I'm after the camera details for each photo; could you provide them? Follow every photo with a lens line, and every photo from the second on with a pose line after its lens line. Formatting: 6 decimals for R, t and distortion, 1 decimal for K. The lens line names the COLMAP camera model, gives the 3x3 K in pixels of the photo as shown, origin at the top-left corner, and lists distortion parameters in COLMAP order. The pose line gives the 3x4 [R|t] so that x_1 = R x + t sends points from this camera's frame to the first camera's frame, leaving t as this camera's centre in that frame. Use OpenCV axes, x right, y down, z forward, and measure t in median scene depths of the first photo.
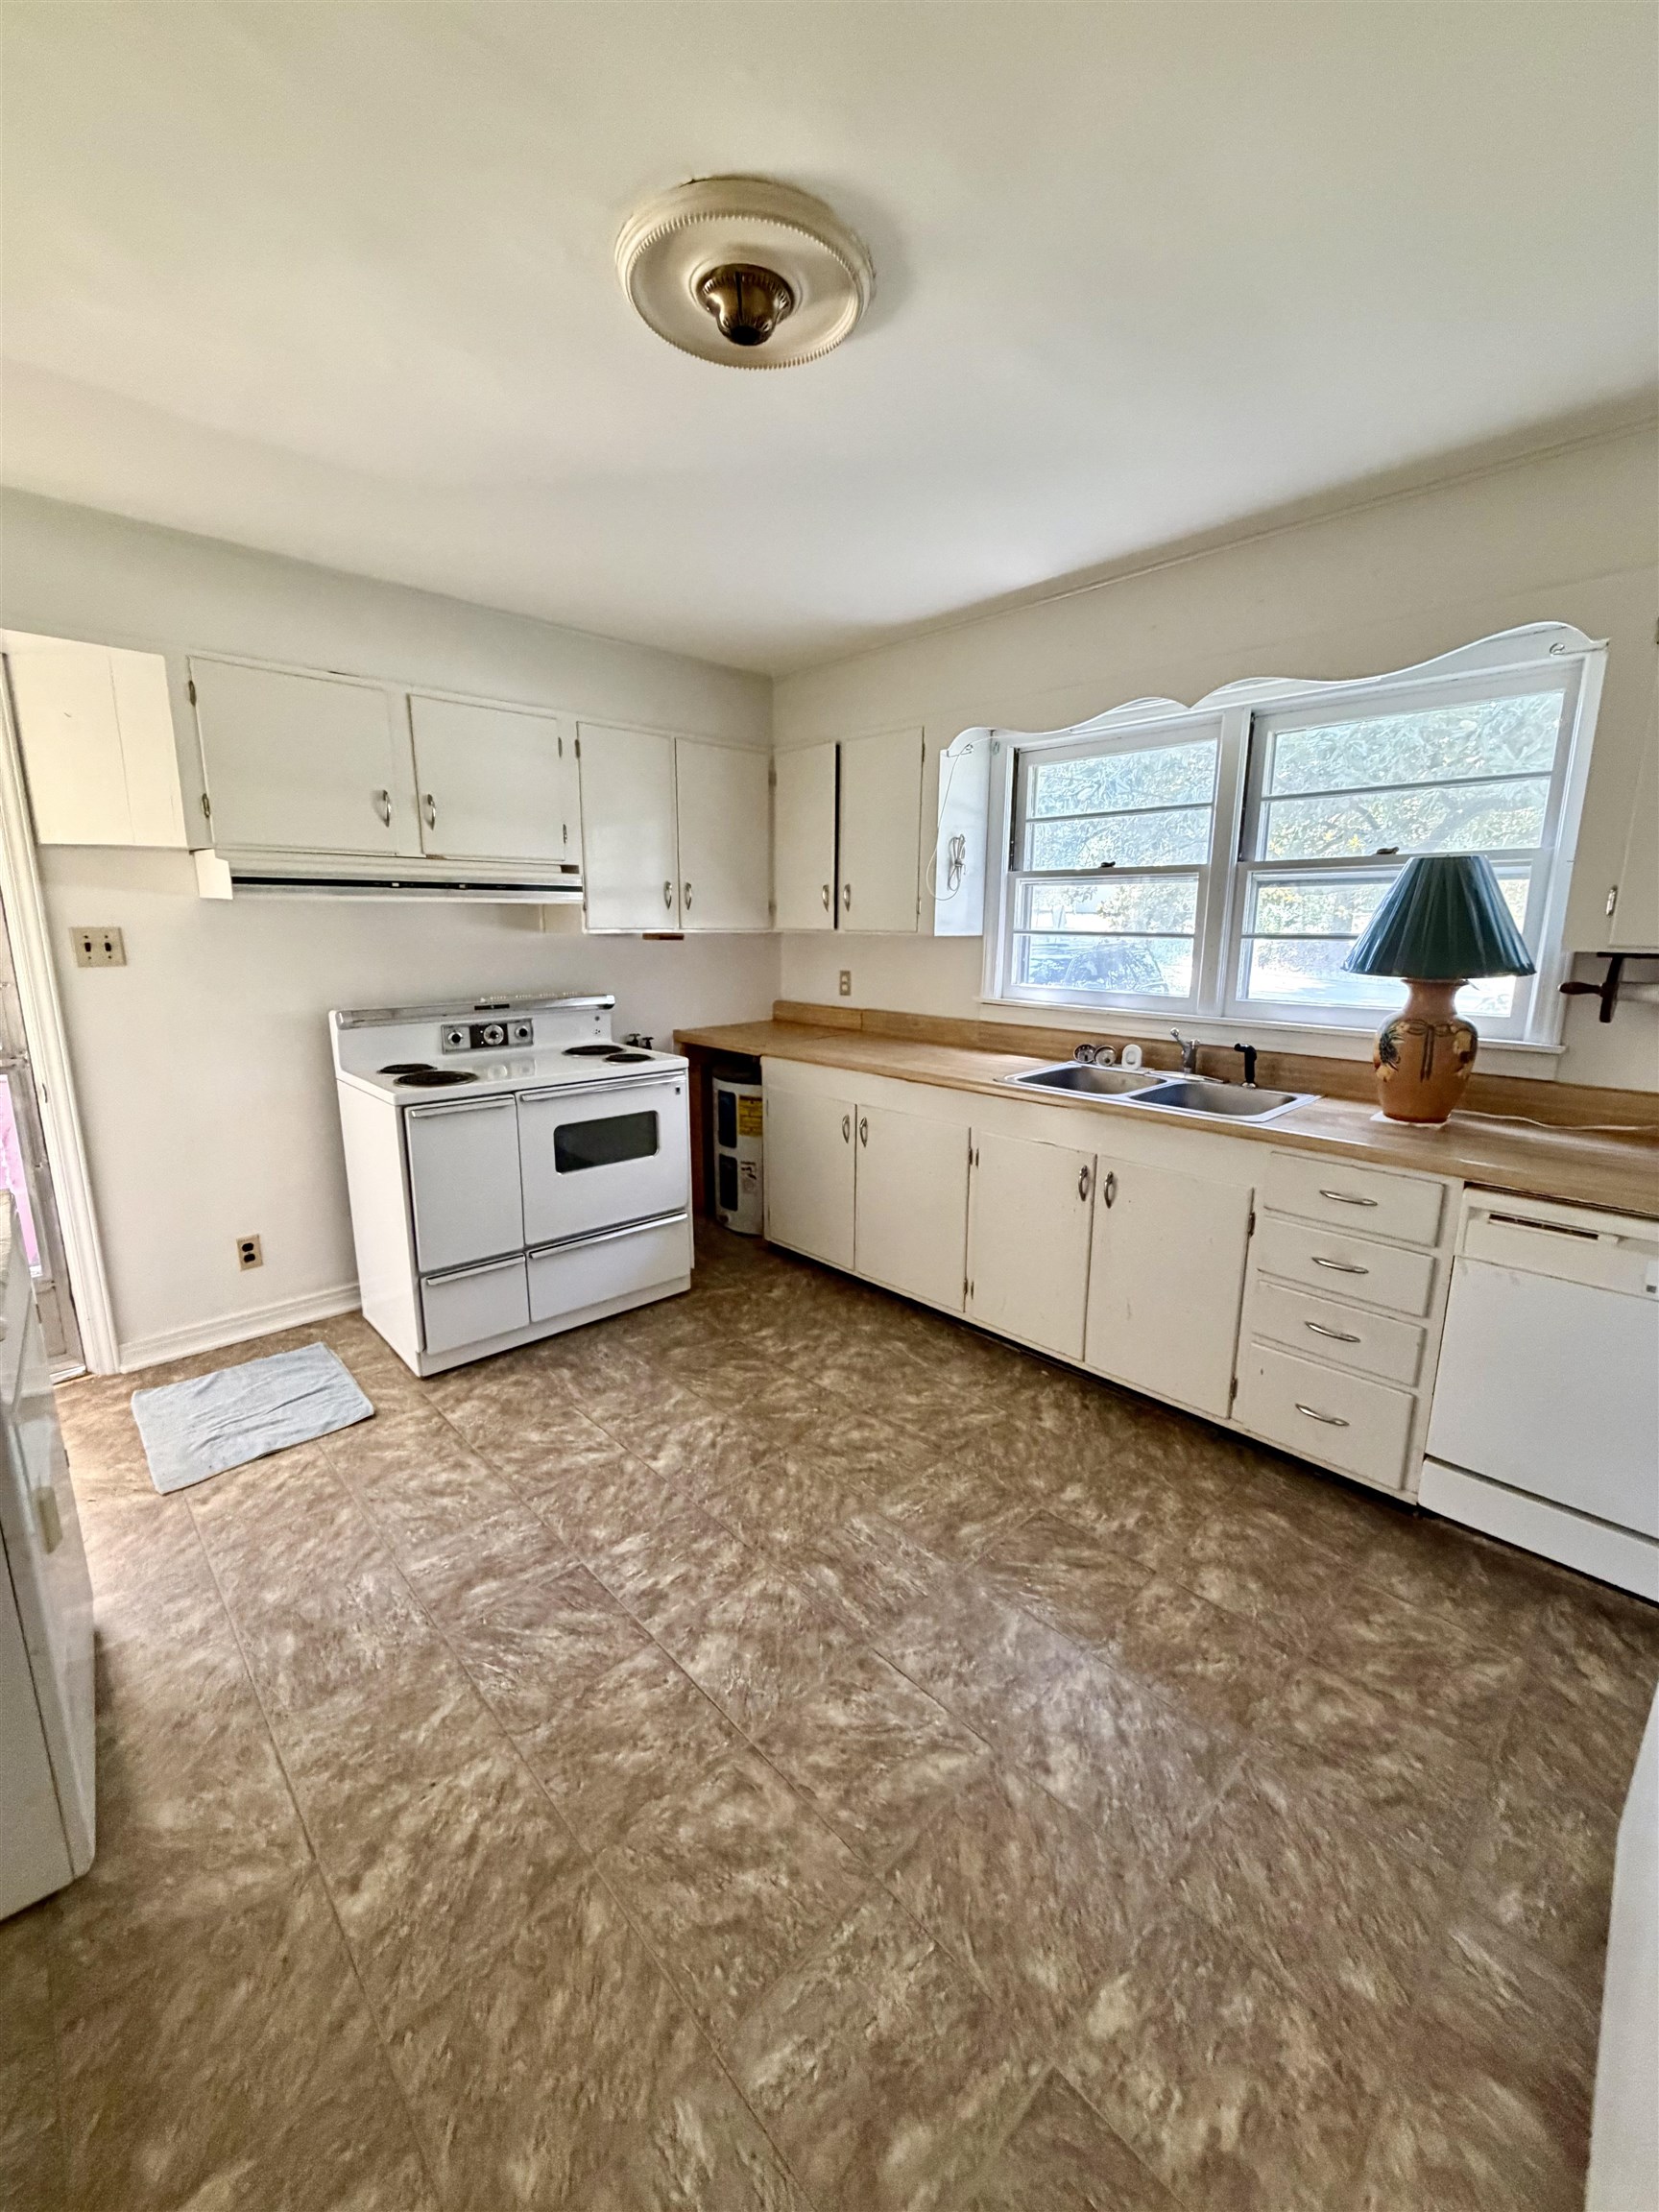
lens RADIAL K [[878.7, 0, 831.5], [0, 878.7, 1099.0], [0, 0, 1]] dist [-0.000955, 0.000506]
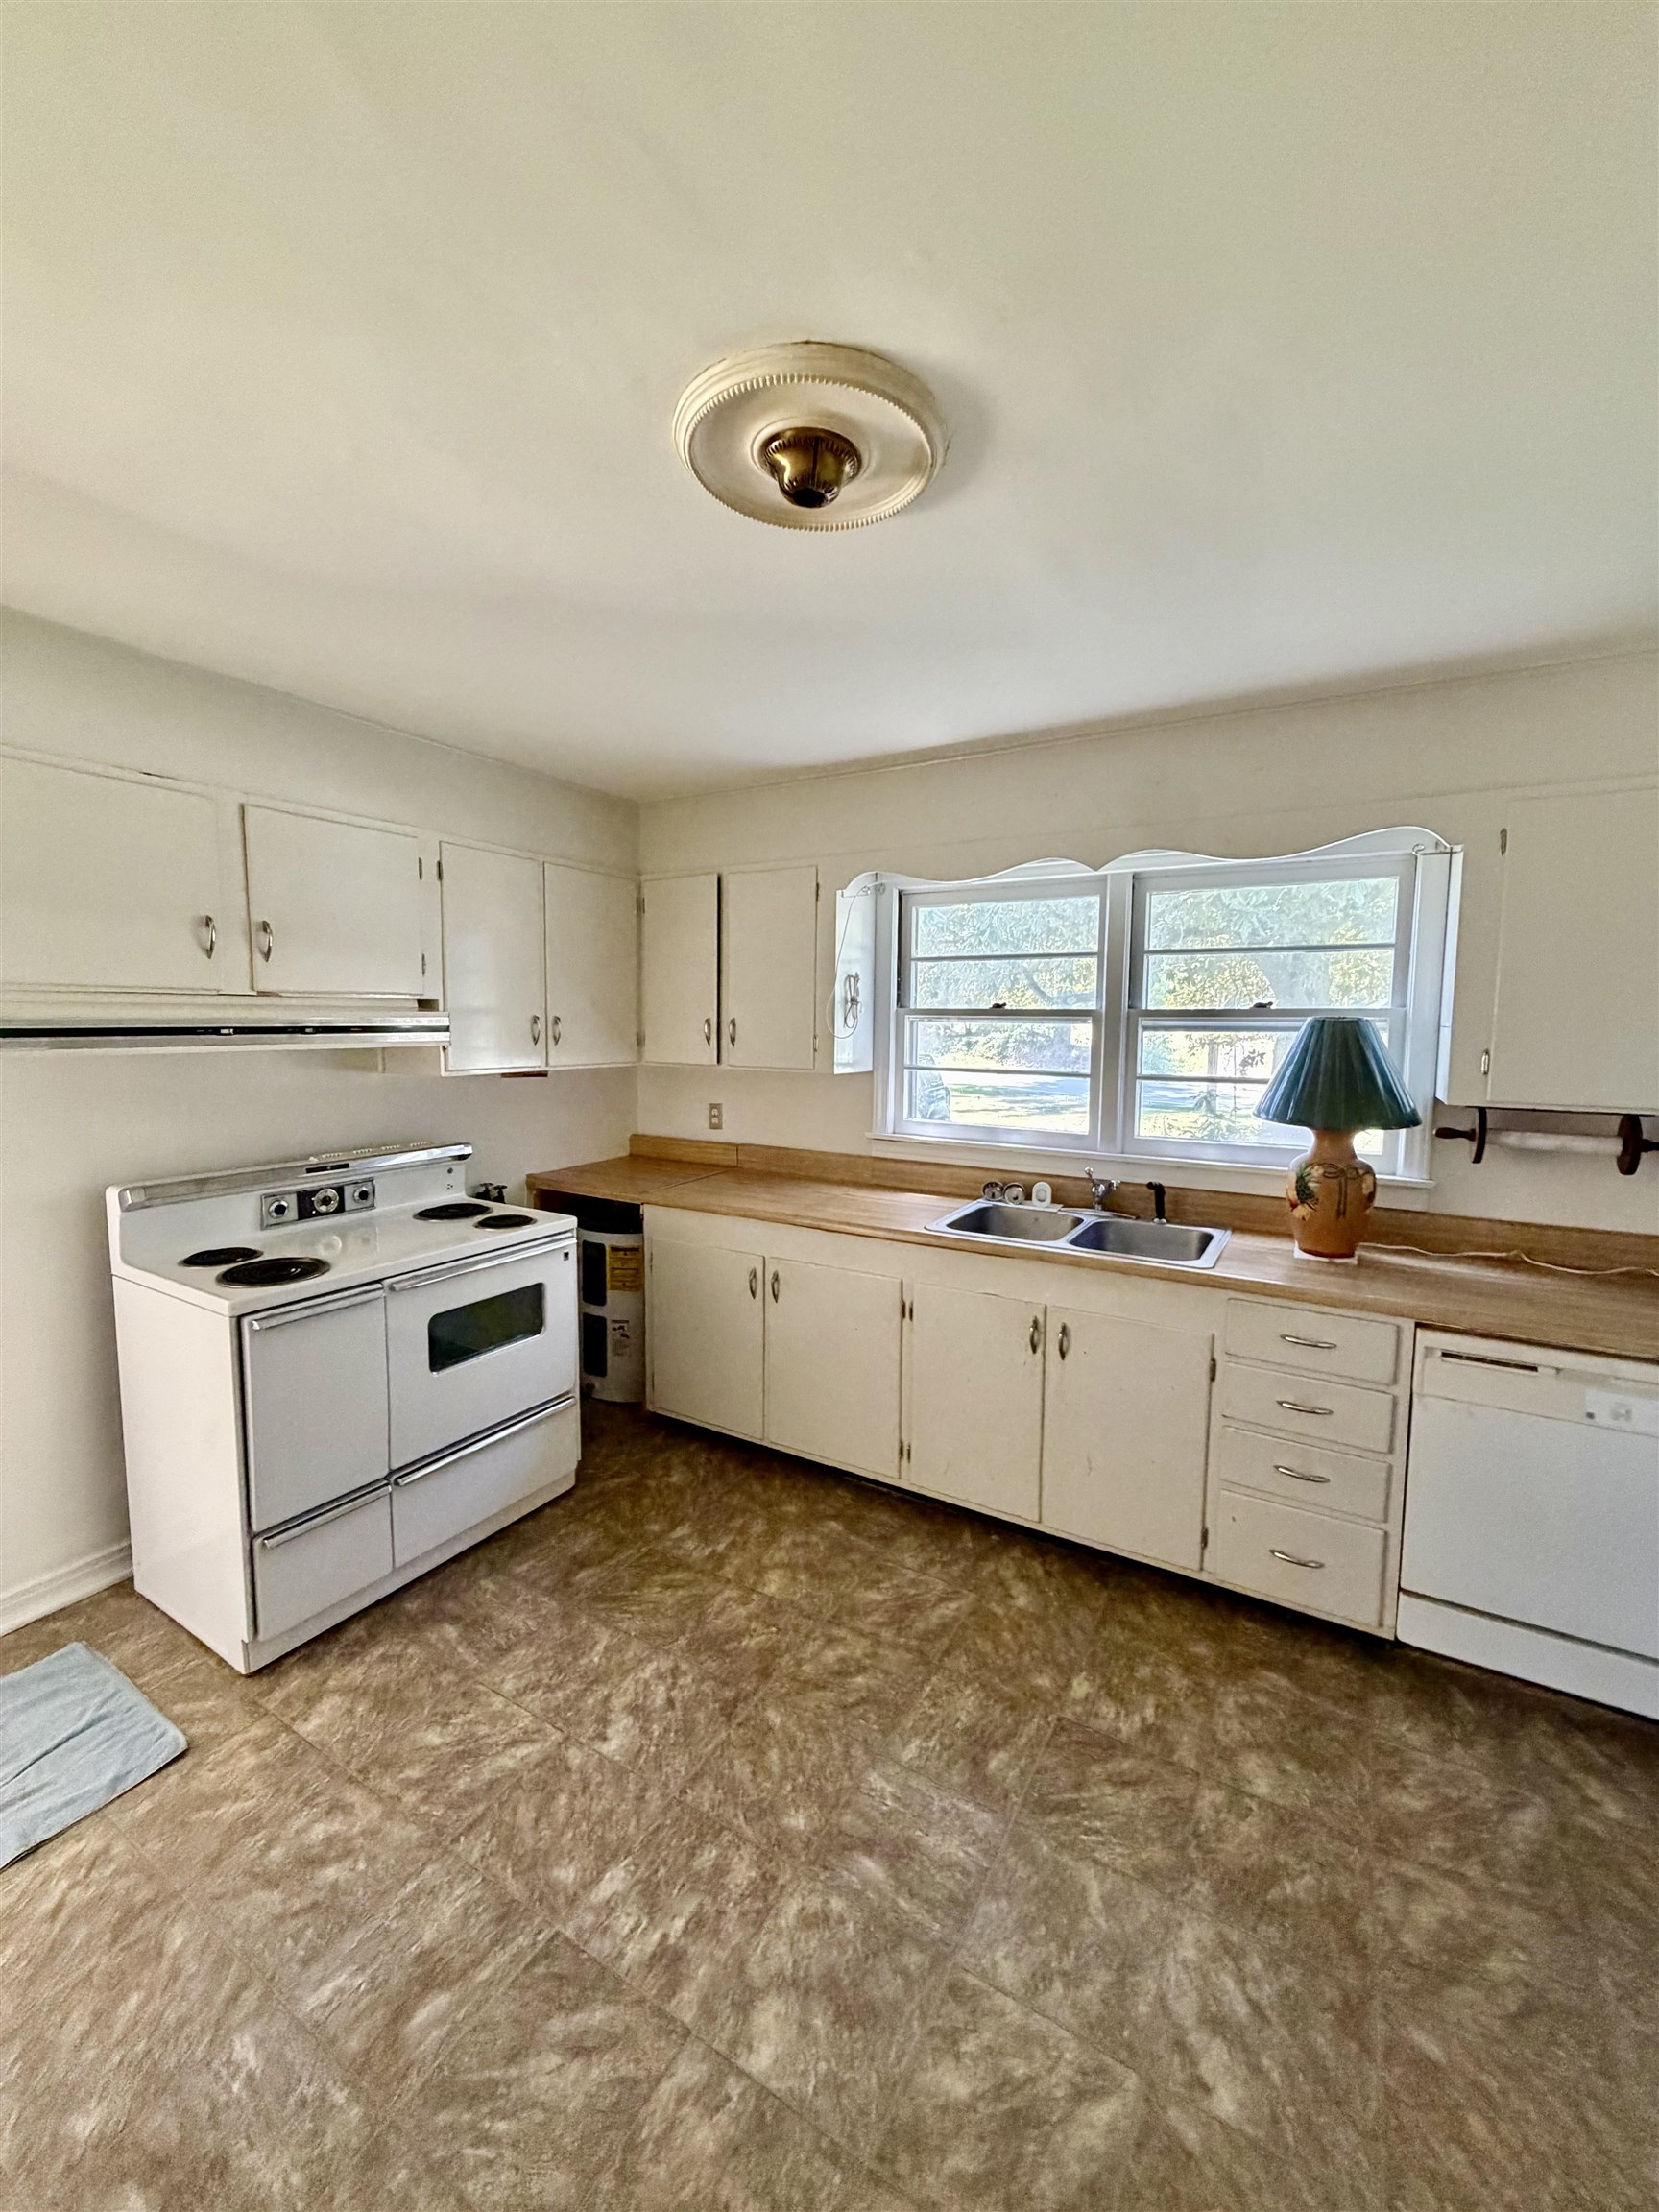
lens RADIAL K [[878.7, 0, 831.5], [0, 878.7, 1099.0], [0, 0, 1]] dist [-0.000955, 0.000506]
pose [[0.962821, -0.020022, 0.269396, -0.182239], [0.049074, 0.993620, -0.101546, -0.074633], [-0.265644, 0.110991, 0.957661, 0.092407]]
